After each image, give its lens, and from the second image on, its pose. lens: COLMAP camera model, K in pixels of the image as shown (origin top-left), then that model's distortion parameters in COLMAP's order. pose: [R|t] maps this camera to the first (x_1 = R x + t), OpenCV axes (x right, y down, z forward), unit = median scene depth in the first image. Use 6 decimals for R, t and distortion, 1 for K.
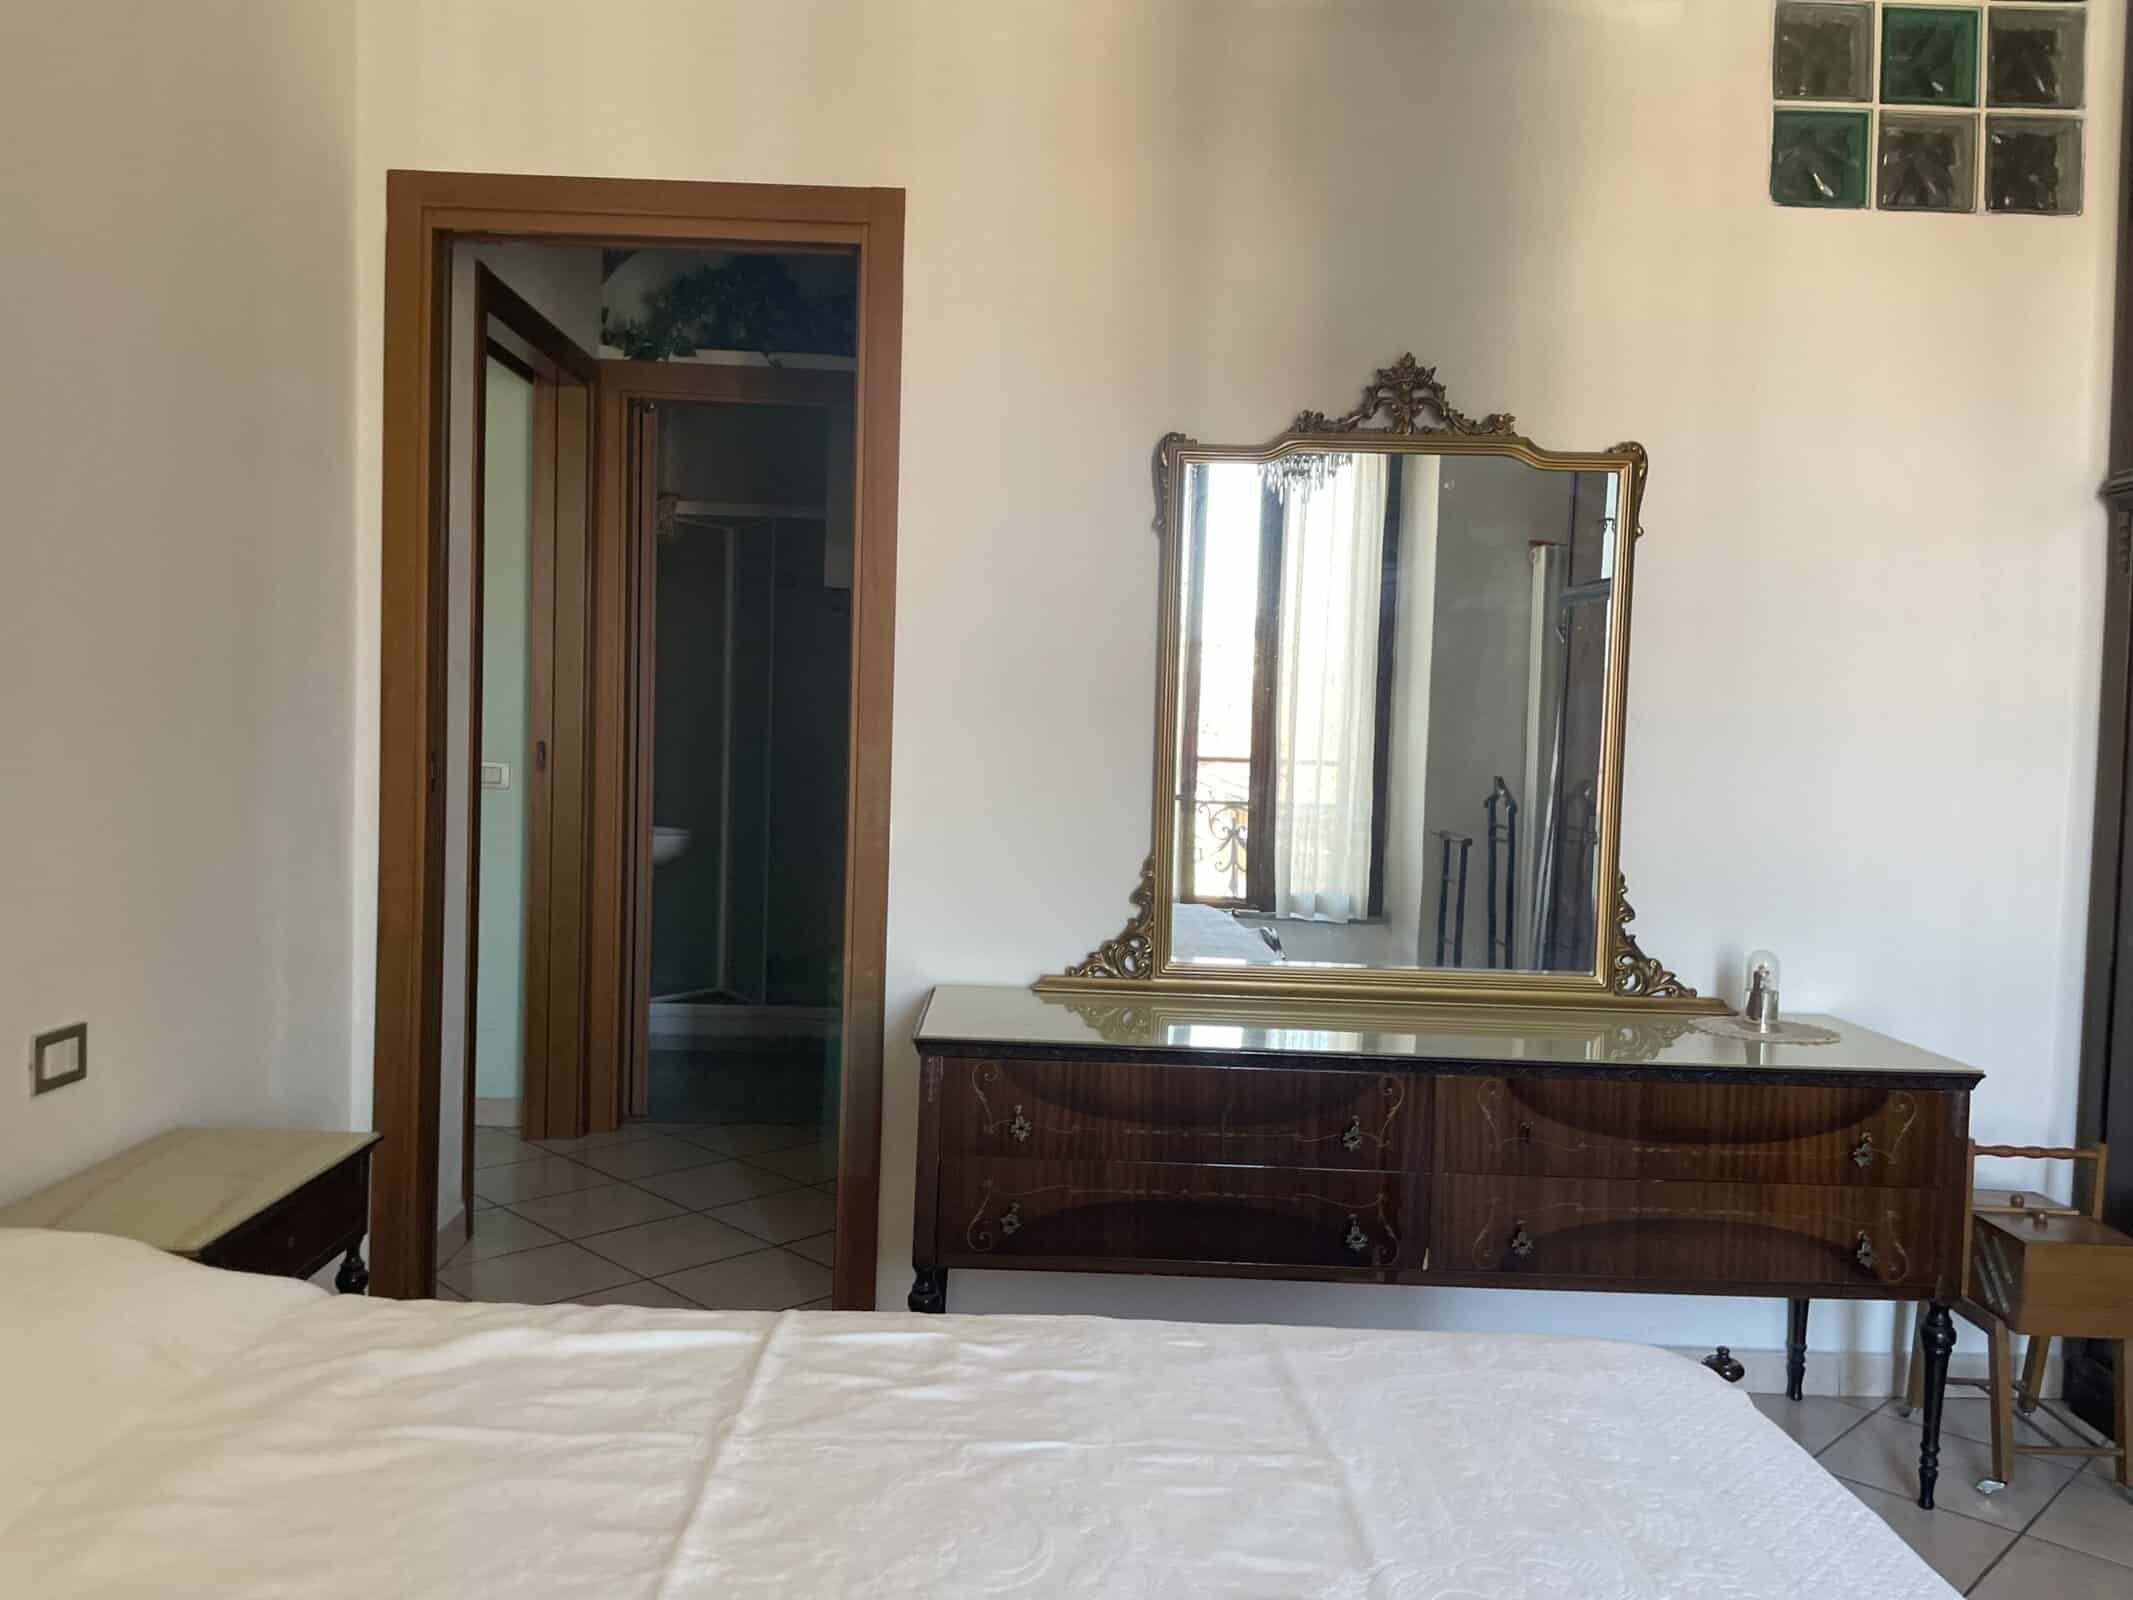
lens RADIAL K [[1616.7, 0, 1044.4], [0, 1616.7, 800.2], [0, 0, 1]] dist [0.091382, -0.117840]
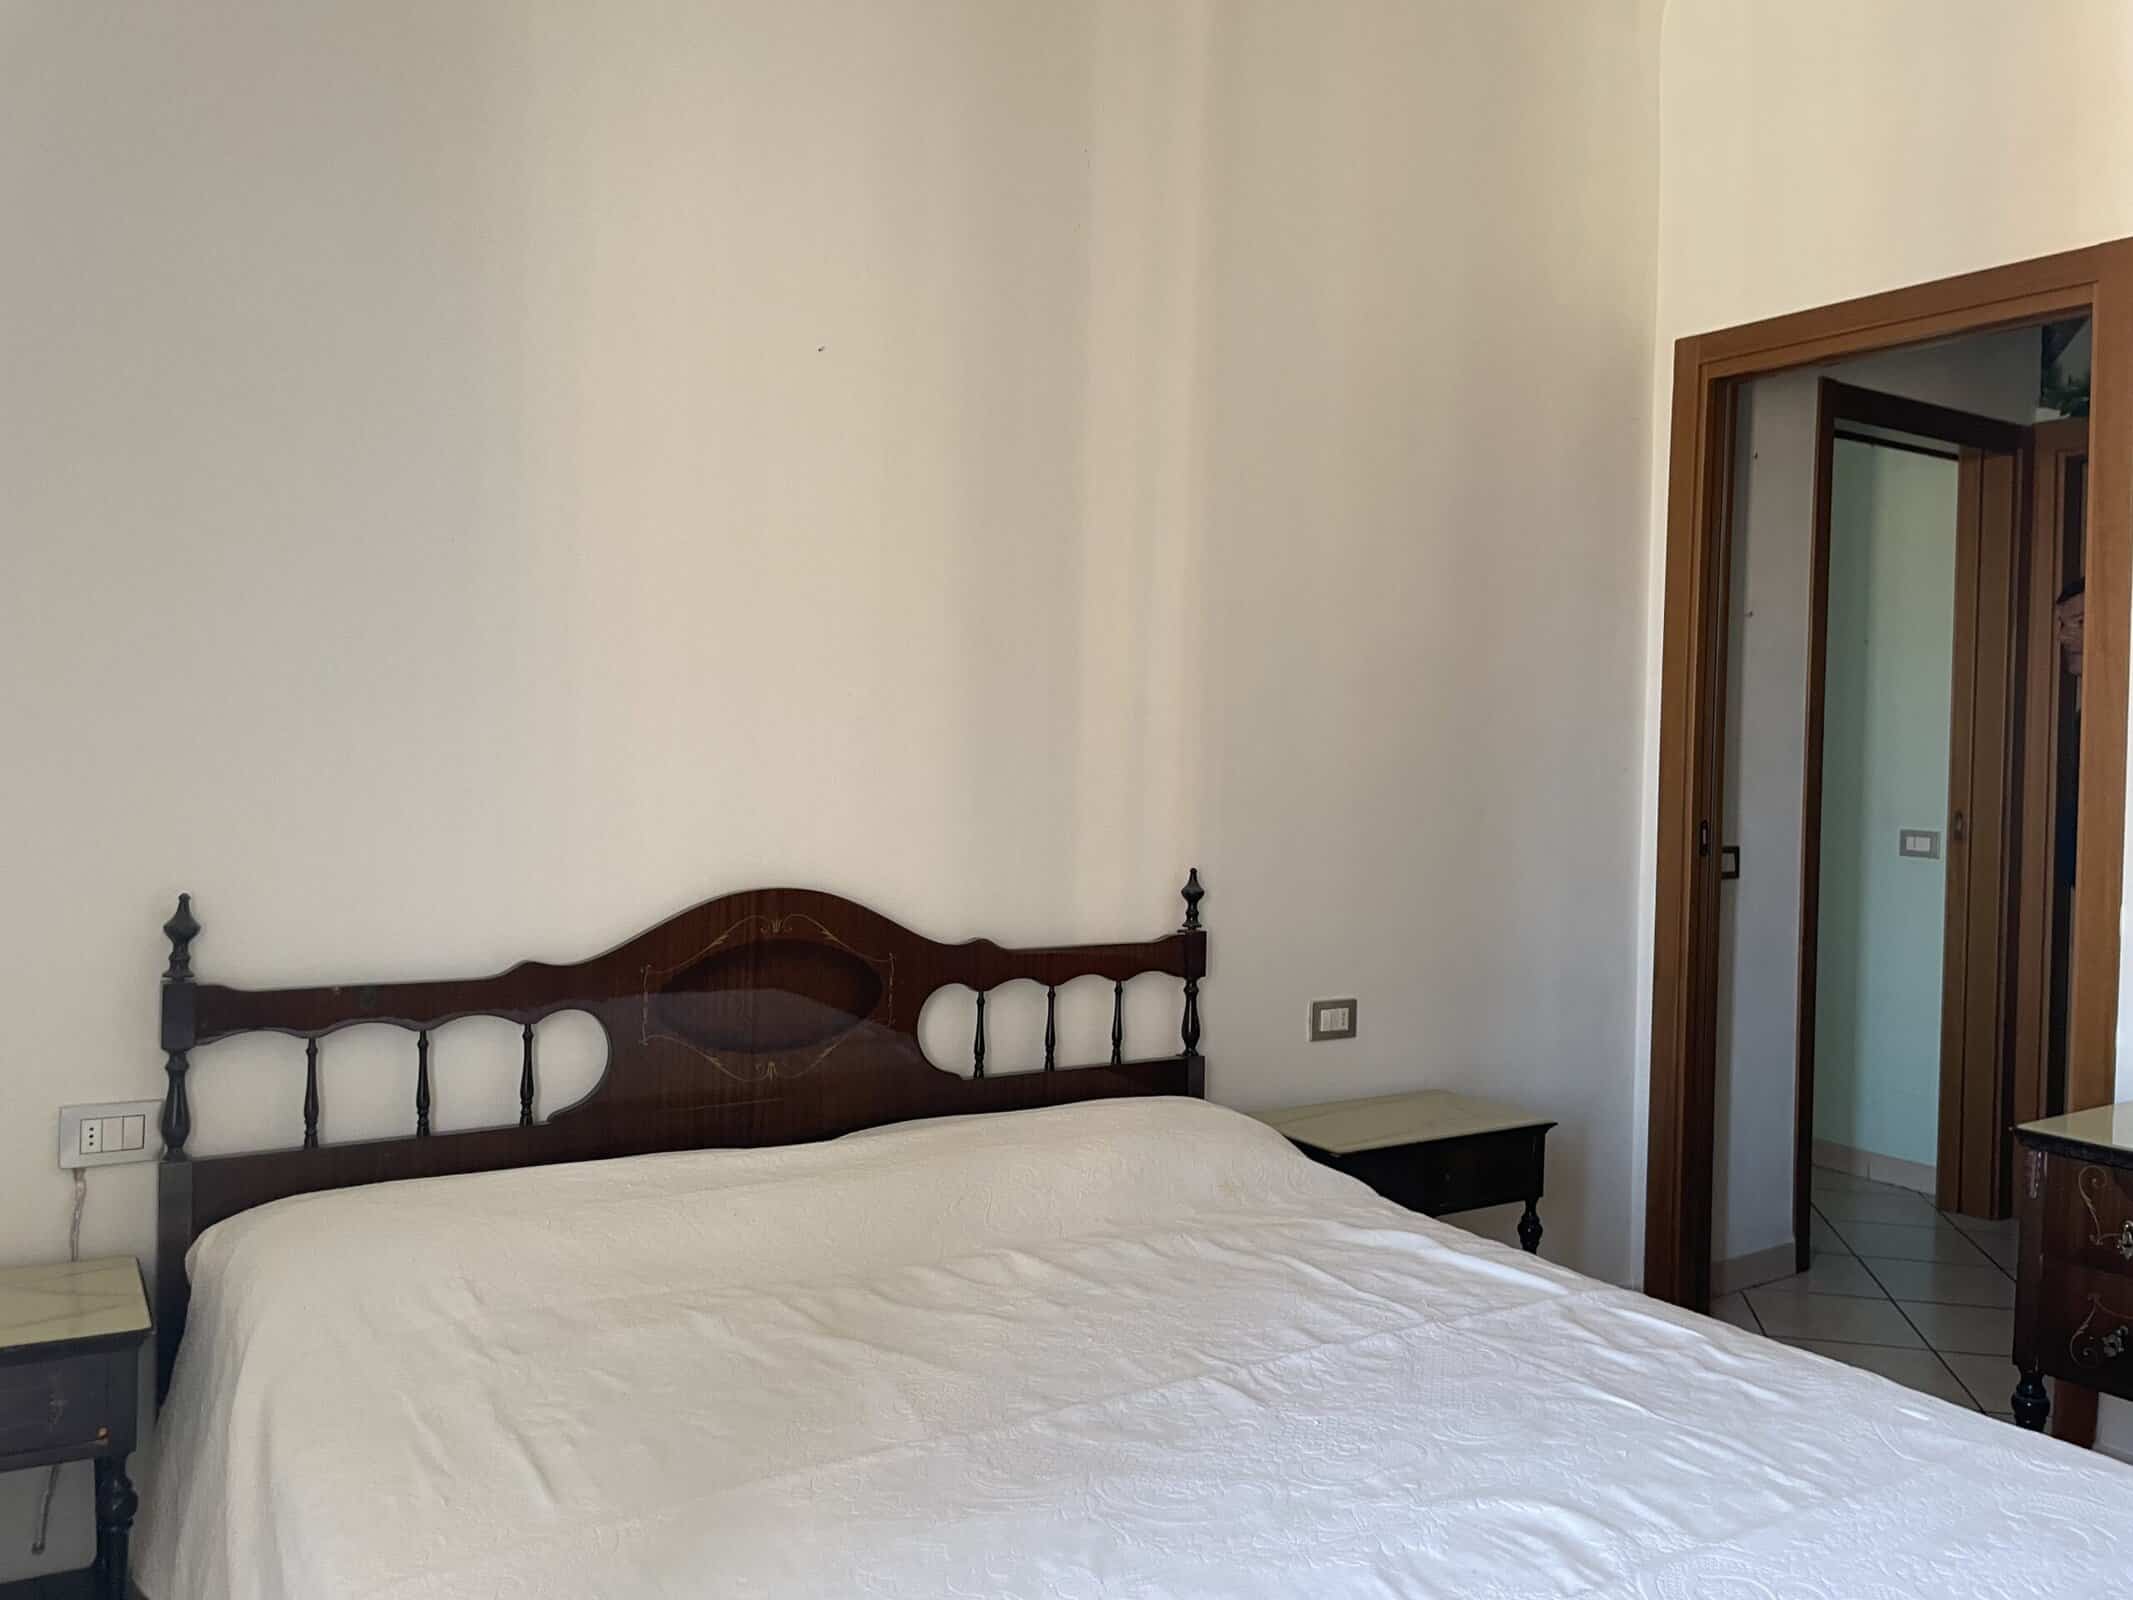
lens RADIAL K [[1616.7, 0, 1069.2], [0, 1616.7, 783.7], [0, 0, 1]] dist [0.091382, -0.117840]
pose [[0.547897, 0.003007, -0.836541, 0.430150], [-0.042419, 0.998807, -0.024192, -0.010455], [0.835470, 0.048740, 0.547370, -0.020557]]
